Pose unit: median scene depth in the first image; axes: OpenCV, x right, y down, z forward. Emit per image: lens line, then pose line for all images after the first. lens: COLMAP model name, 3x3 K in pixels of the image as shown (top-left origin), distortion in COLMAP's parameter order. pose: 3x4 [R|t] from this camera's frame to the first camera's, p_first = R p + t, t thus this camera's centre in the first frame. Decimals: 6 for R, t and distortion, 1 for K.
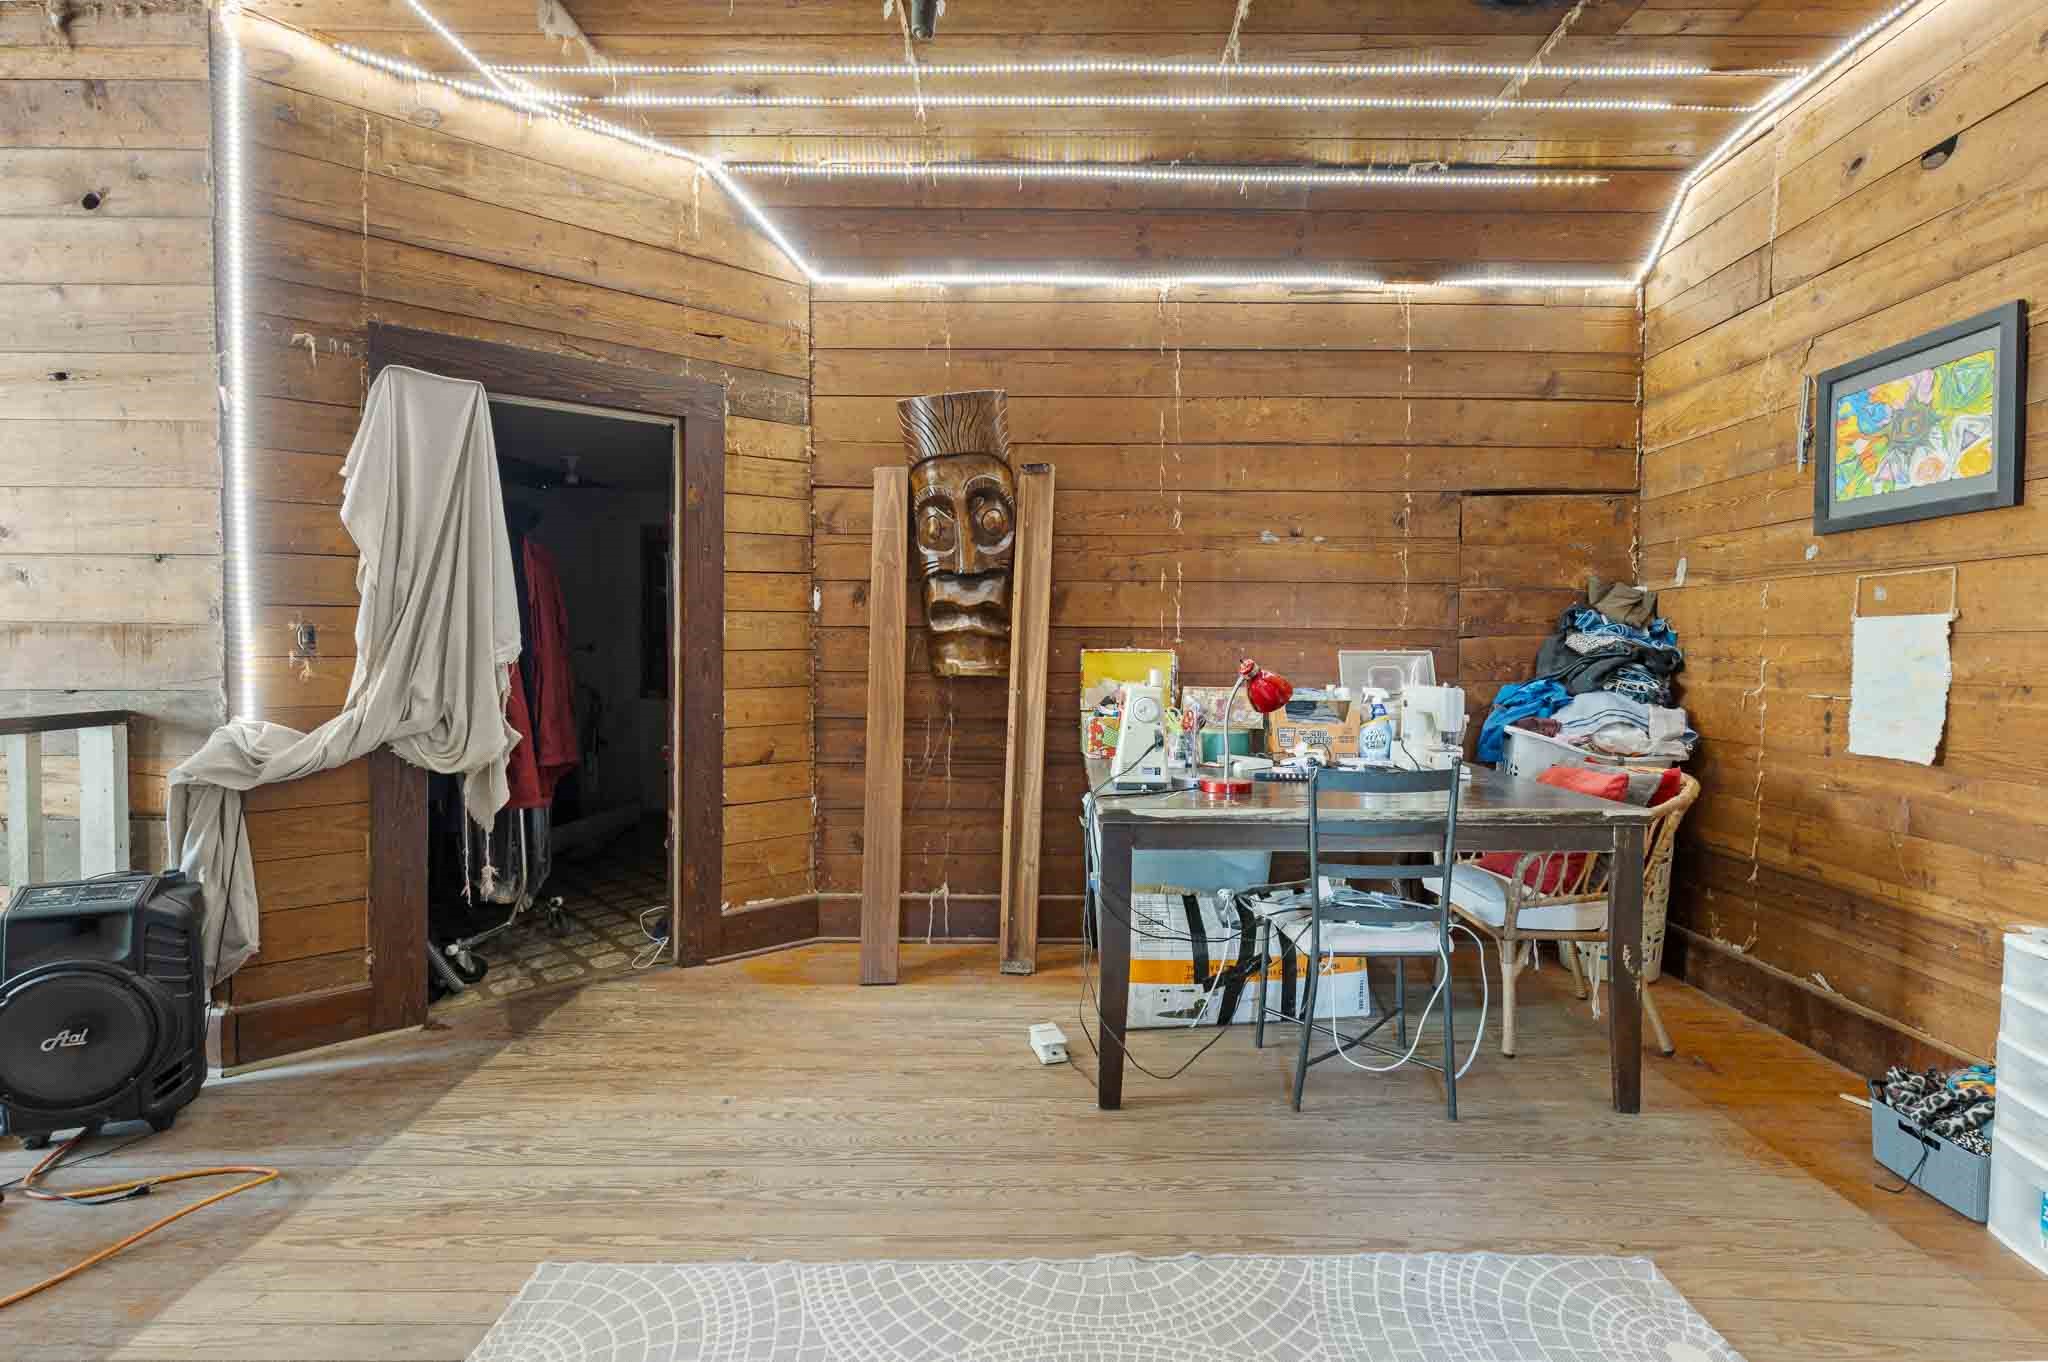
lens RADIAL K [[926.1, 0, 1029.5], [0, 926.1, 668.6], [0, 0, 1]] dist [0.007480, -0.002701]
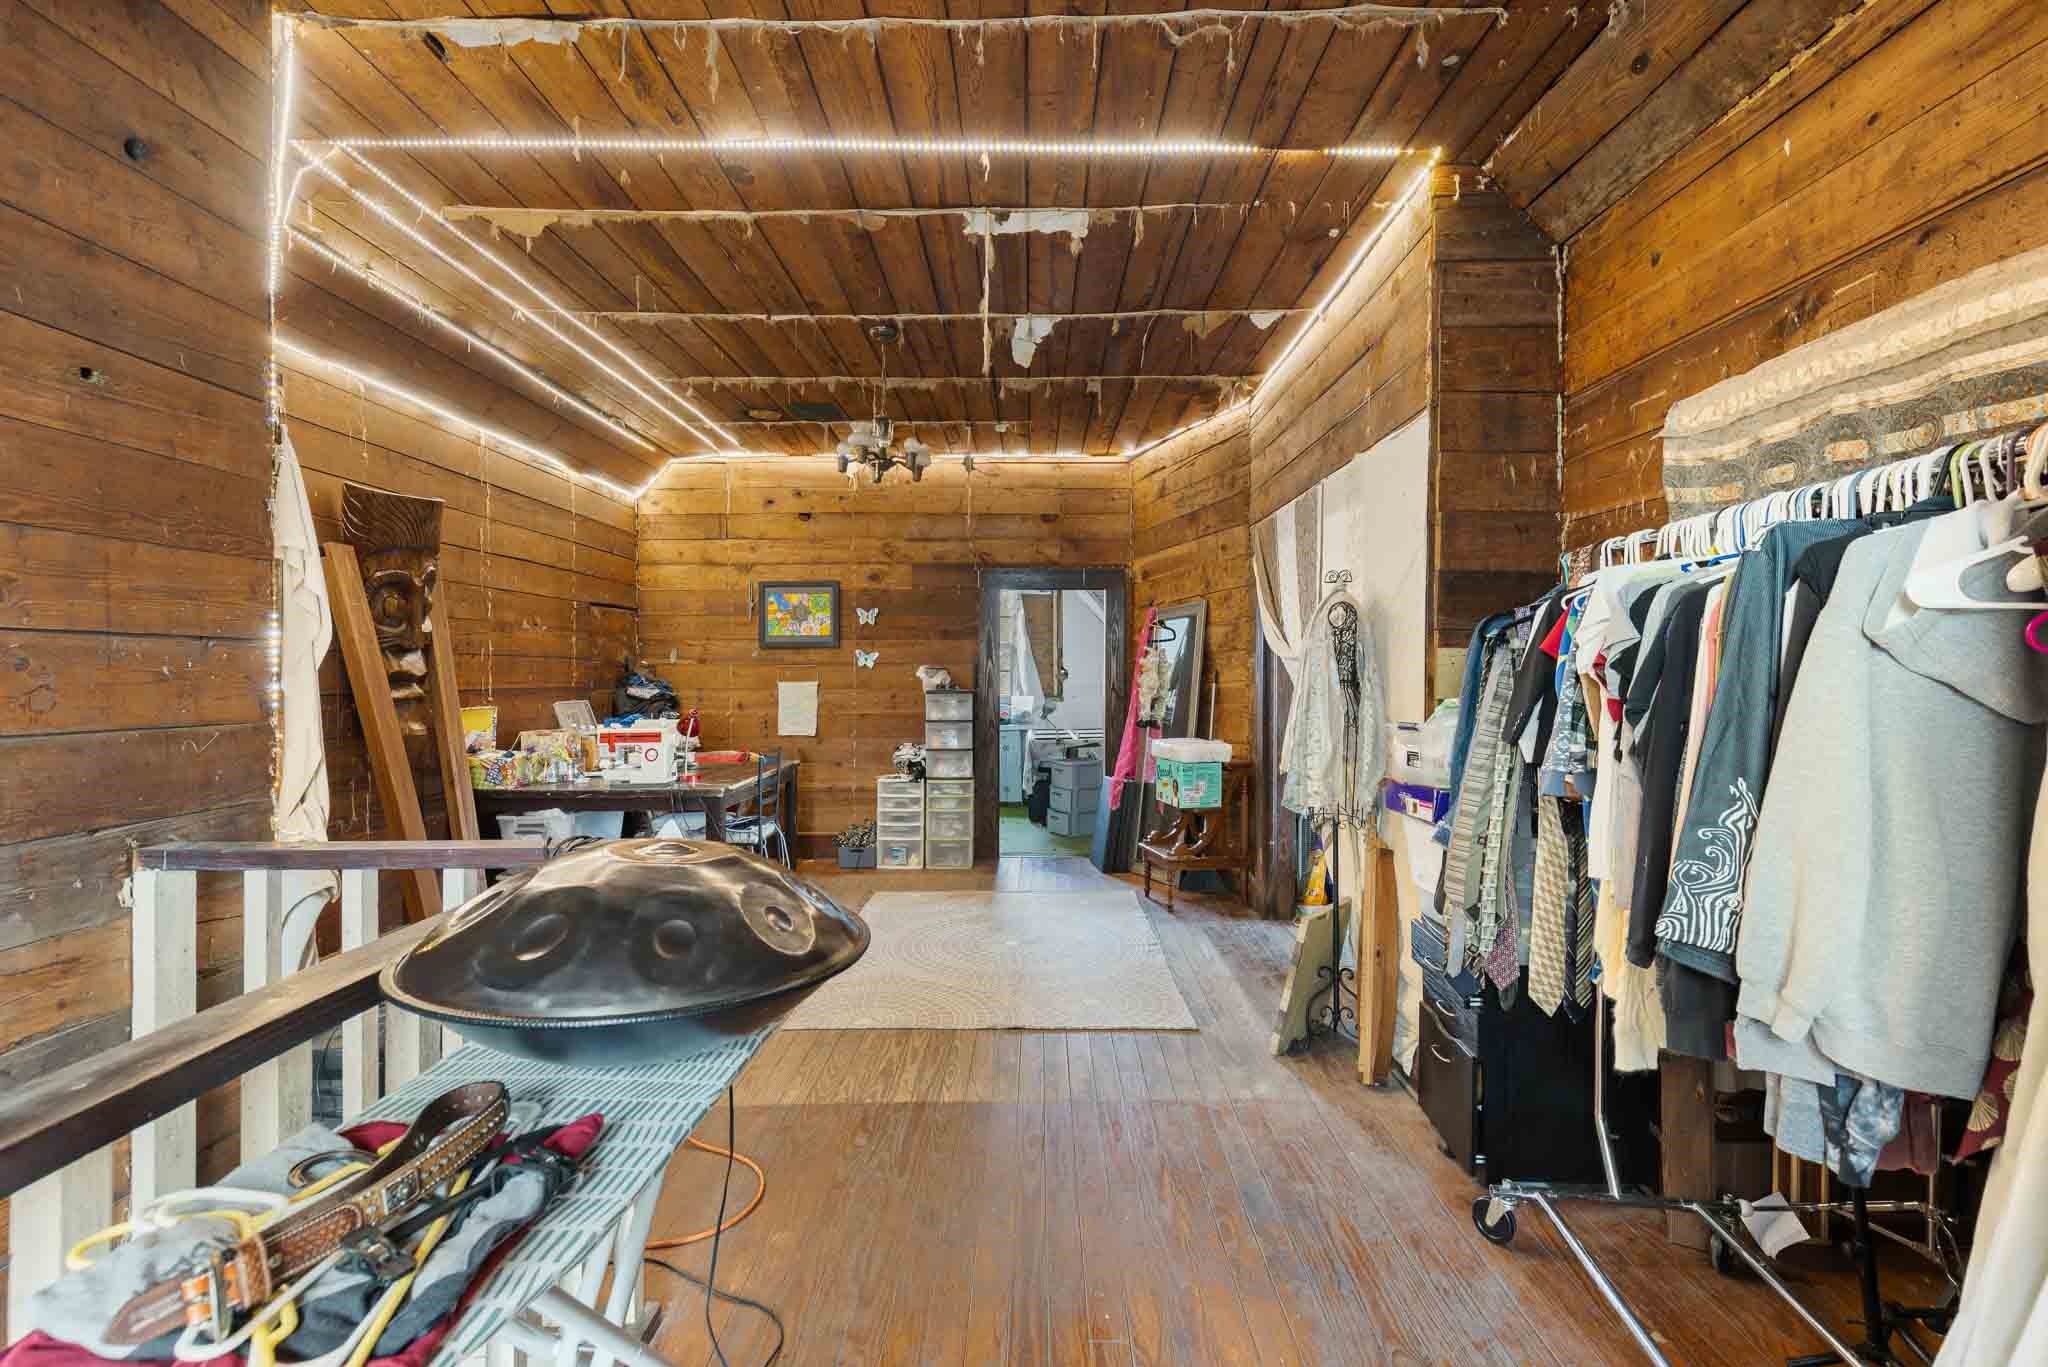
lens RADIAL K [[926.1, 0, 1017.5], [0, 926.1, 688.9], [0, 0, 1]] dist [0.007480, -0.002701]
pose [[0.019420, -0.023469, 0.999536, -1.293138], [0.028399, 0.999334, 0.022913, -0.059336], [-0.999408, 0.027941, 0.020074, 0.232148]]
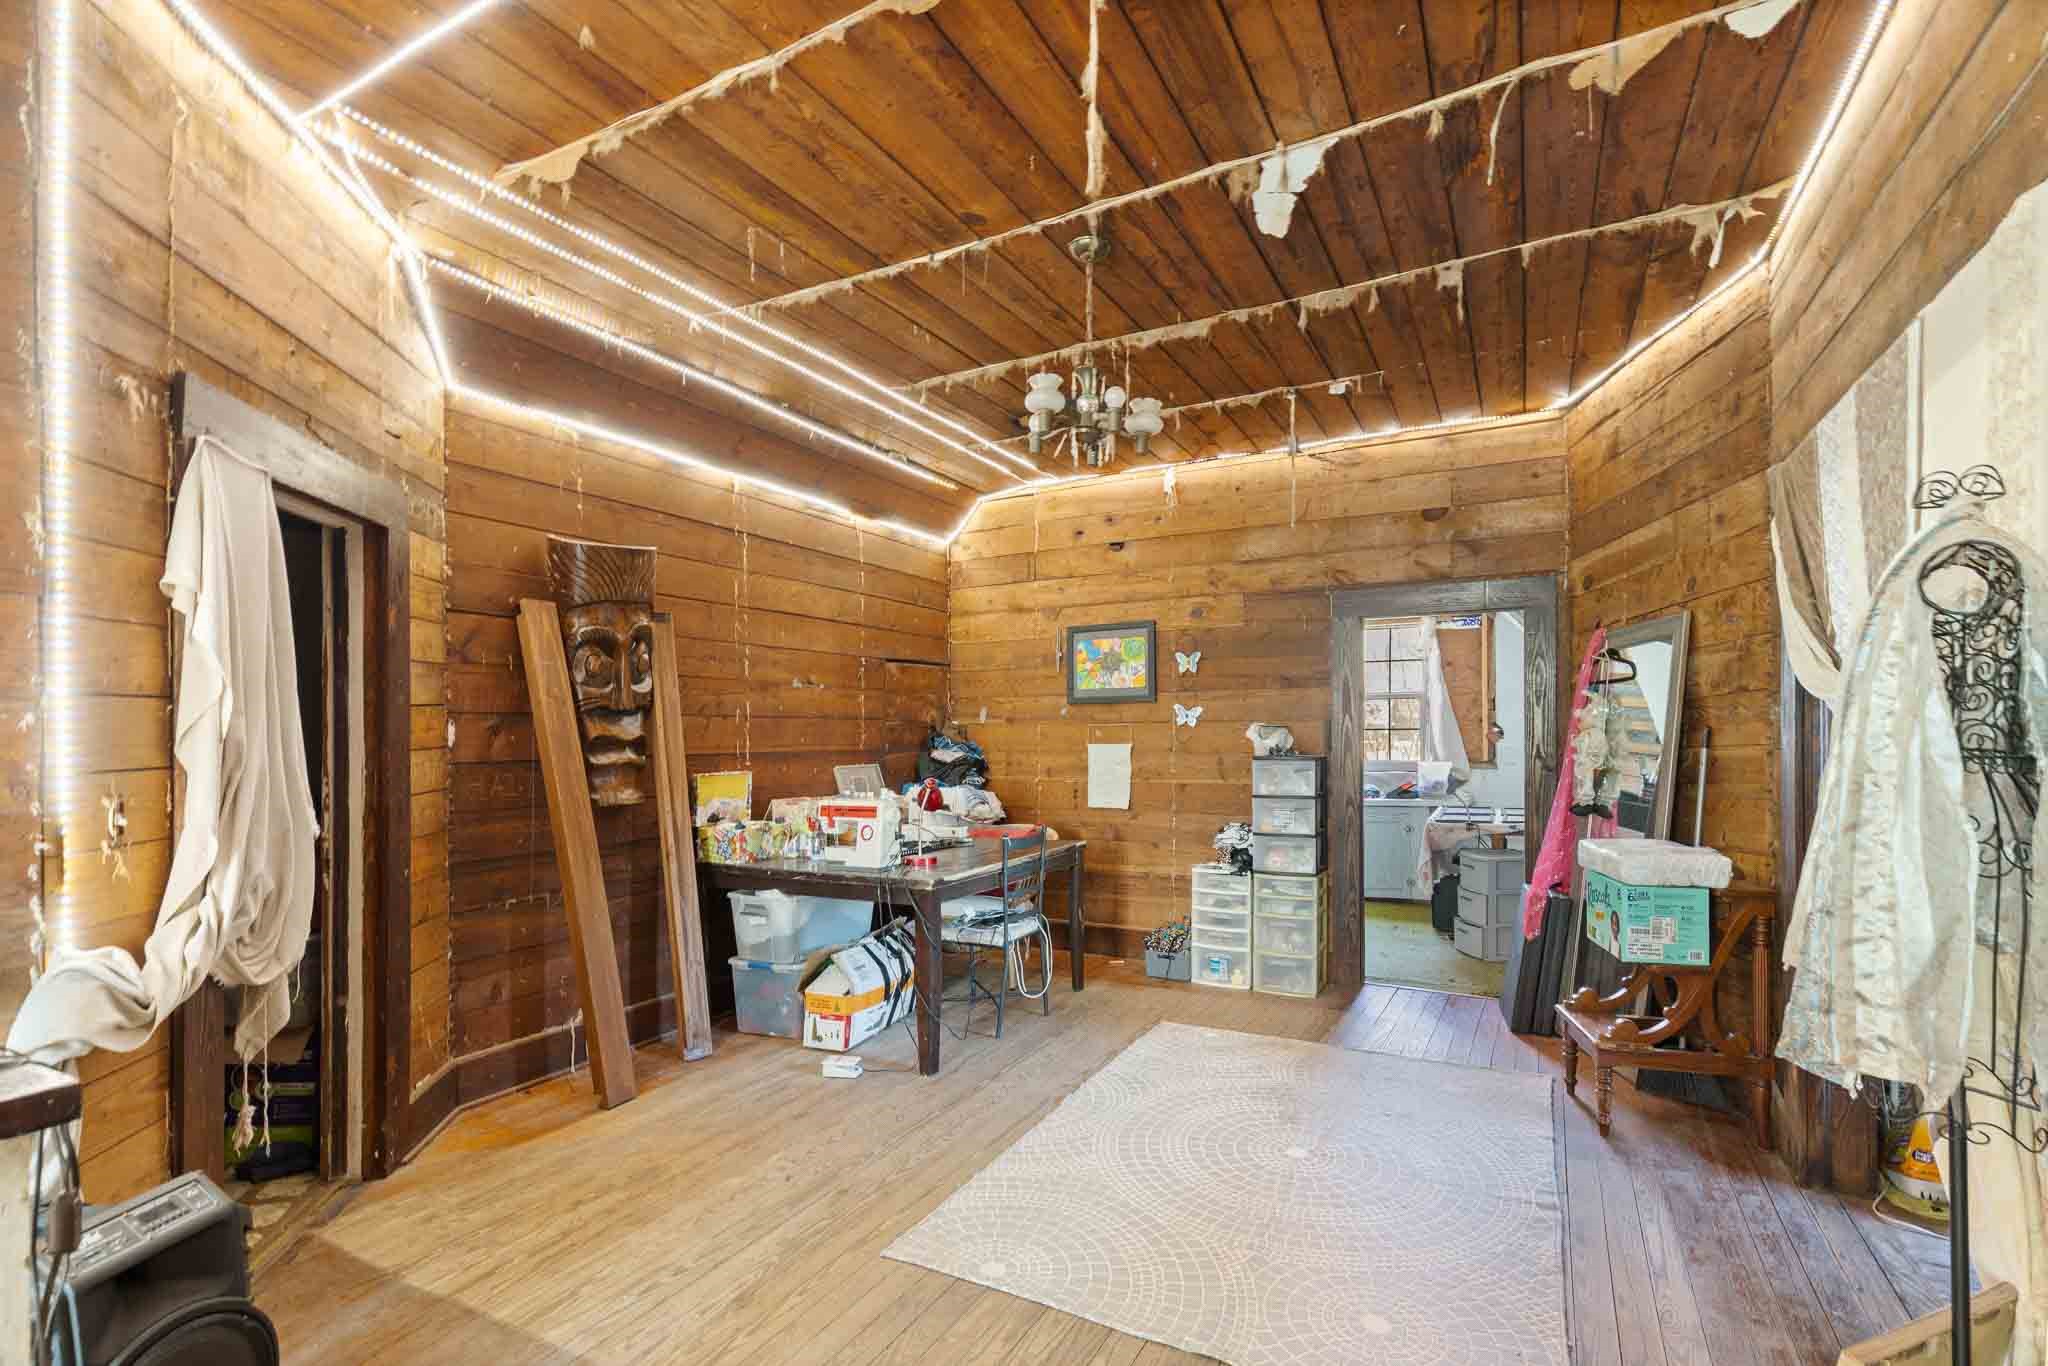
lens RADIAL K [[926.1, 0, 1035.3], [0, 926.1, 733.3], [0, 0, 1]] dist [0.007480, -0.002701]
pose [[0.473602, -0.009614, 0.880687, -0.838480], [0.033454, 0.999415, -0.007080, -0.054290], [-0.880104, 0.032815, 0.473646, 0.070648]]
